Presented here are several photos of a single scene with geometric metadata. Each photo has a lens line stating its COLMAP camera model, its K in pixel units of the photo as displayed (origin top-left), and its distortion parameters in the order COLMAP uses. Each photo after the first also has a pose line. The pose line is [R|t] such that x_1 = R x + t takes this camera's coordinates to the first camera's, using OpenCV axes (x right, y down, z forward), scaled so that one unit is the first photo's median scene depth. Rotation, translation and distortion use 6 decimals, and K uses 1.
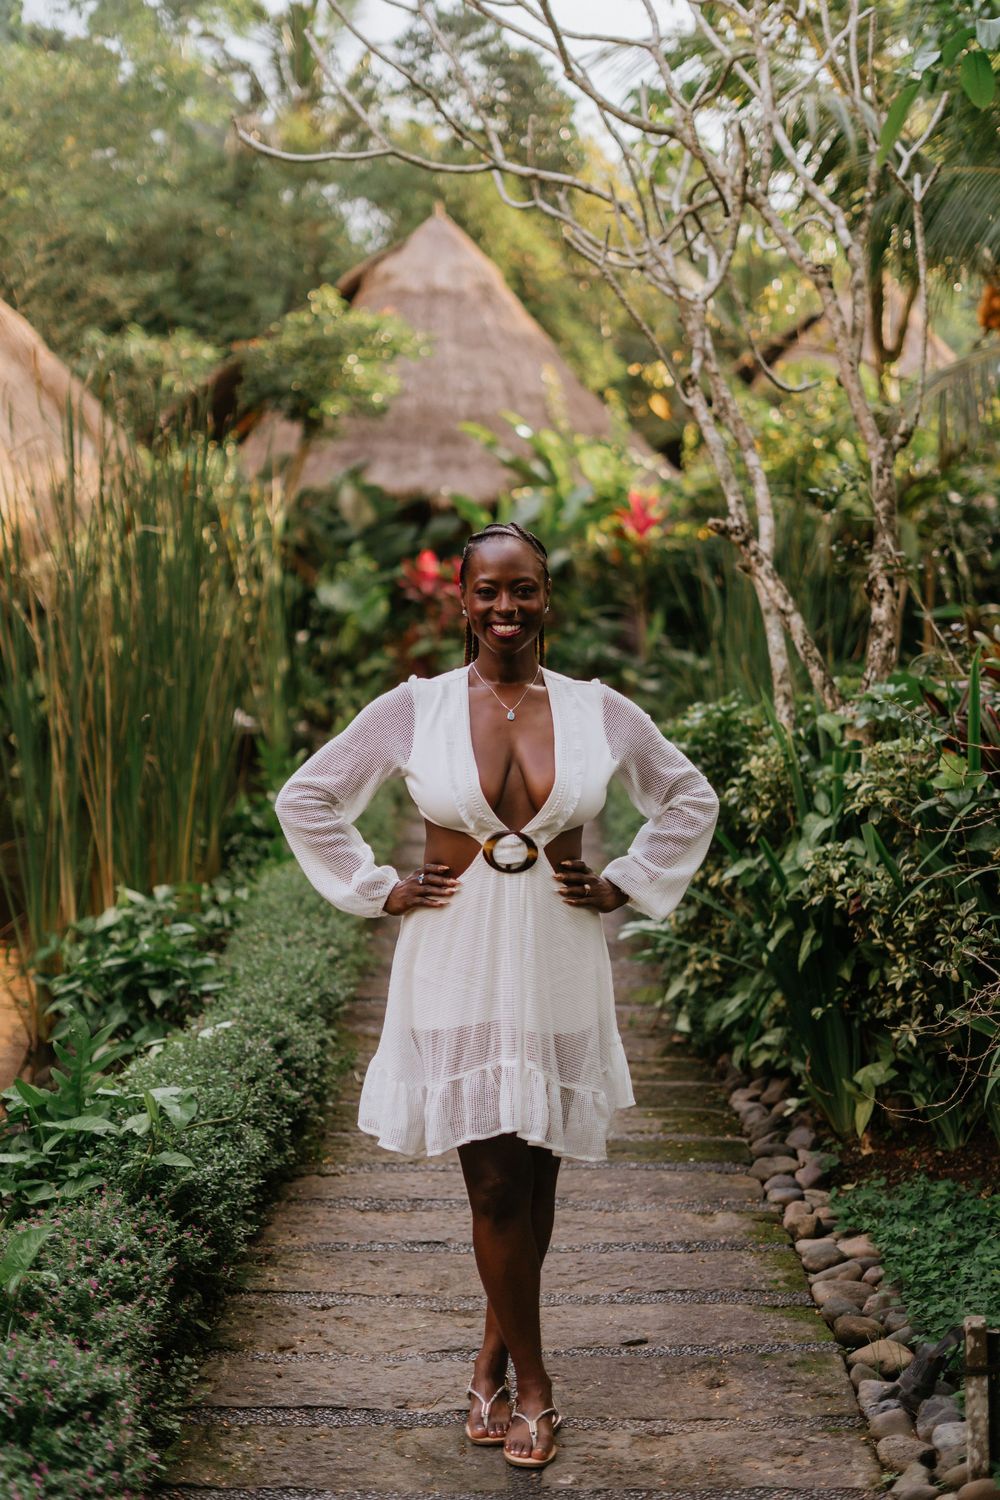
lens RADIAL K [[2281.9, 0, 500.0], [0, 2281.9, 750.0], [0, 0, 1]] dist [0.012519, -0.030444]
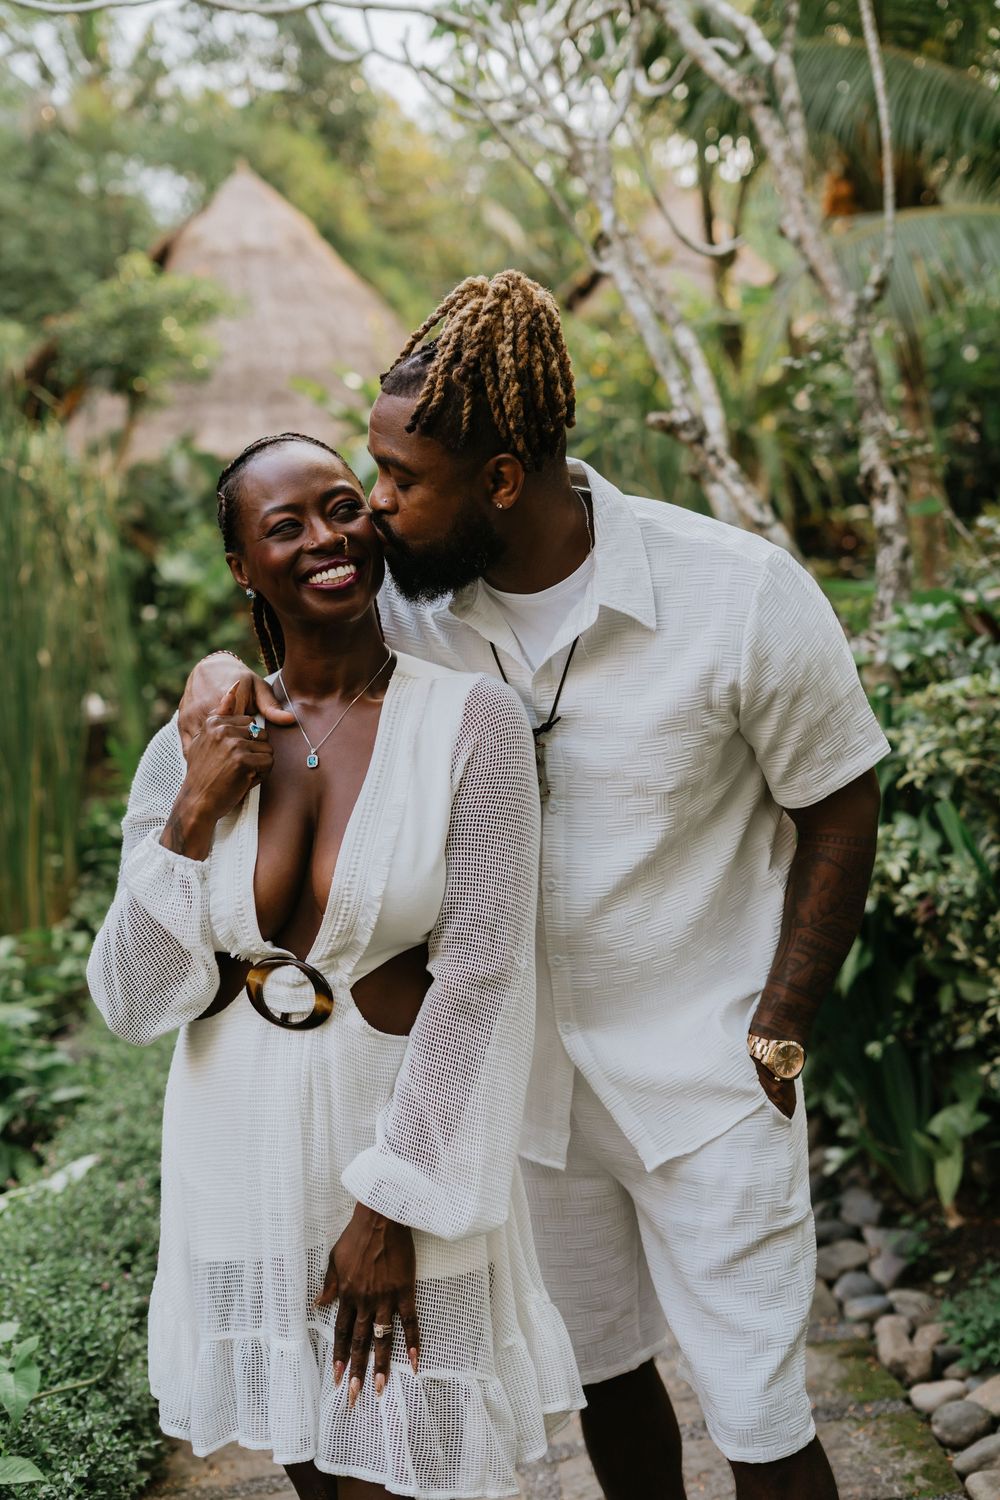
lens RADIAL K [[2140.5, 0, 492.2], [0, 2140.5, 761.2], [0, 0, 1]] dist [0.008635, -0.016265]
pose [[0.992391, -0.106376, 0.061999, -0.018219], [0.104305, 0.993903, 0.035743, -0.016544], [-0.065424, -0.029004, 0.997436, 0.283767]]
